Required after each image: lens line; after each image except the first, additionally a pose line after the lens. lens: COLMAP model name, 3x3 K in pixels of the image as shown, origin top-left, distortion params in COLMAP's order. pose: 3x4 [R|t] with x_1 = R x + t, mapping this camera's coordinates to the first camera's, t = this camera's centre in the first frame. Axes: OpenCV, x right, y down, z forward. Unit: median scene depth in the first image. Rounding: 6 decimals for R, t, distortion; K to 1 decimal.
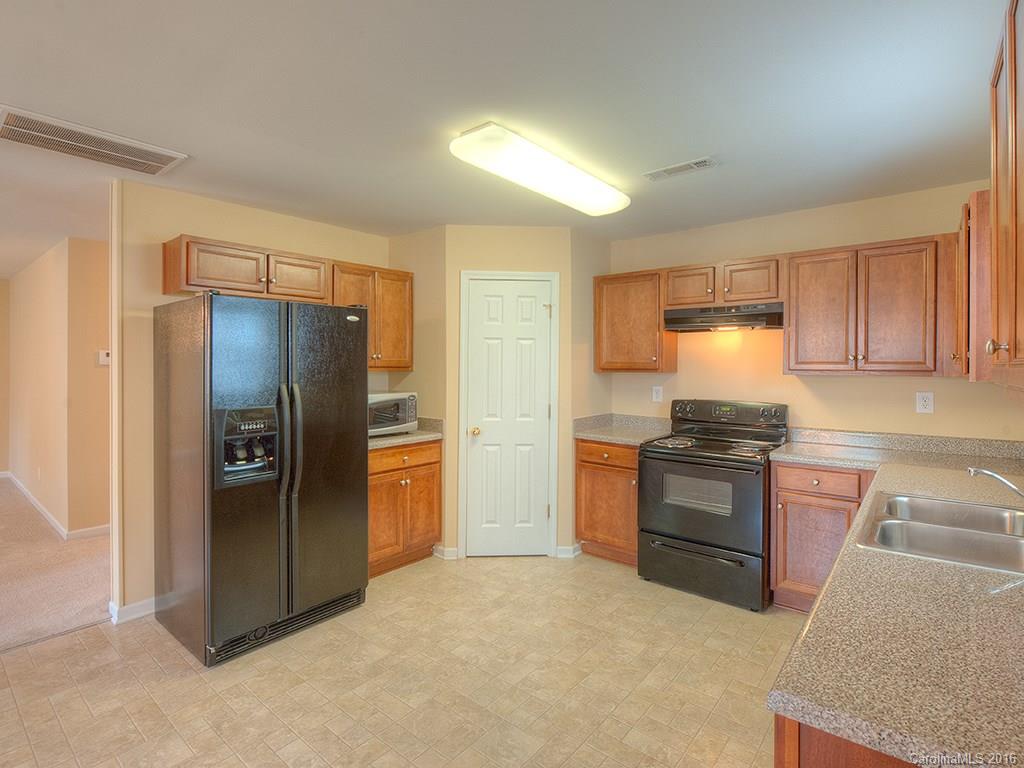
lens RADIAL K [[514.9, 0, 507.2], [0, 514.9, 357.3], [0, 0, 1]] dist [-0.005131, -0.001870]
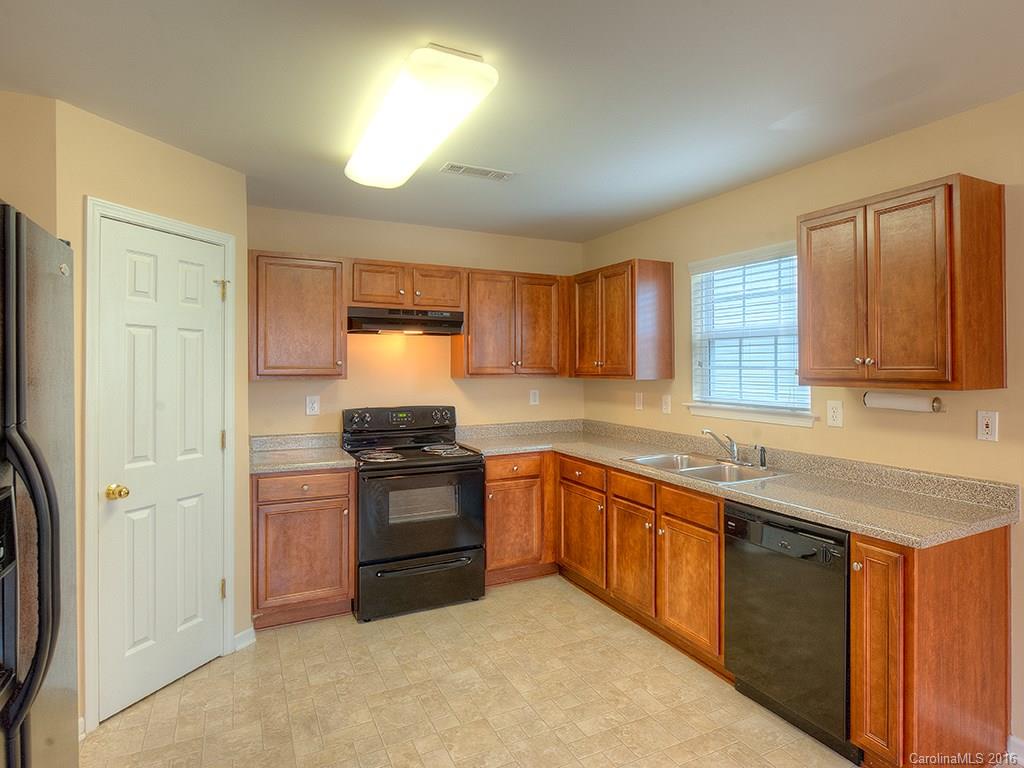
lens RADIAL K [[579.3, 0, 522.5], [0, 579.3, 360.7], [0, 0, 1]] dist [0.000209, -0.000147]
pose [[0.391065, 0.010088, 0.920308, -0.466676], [-0.010142, 0.999926, -0.006651, 0.002486], [-0.920307, -0.006733, 0.391138, 0.346560]]
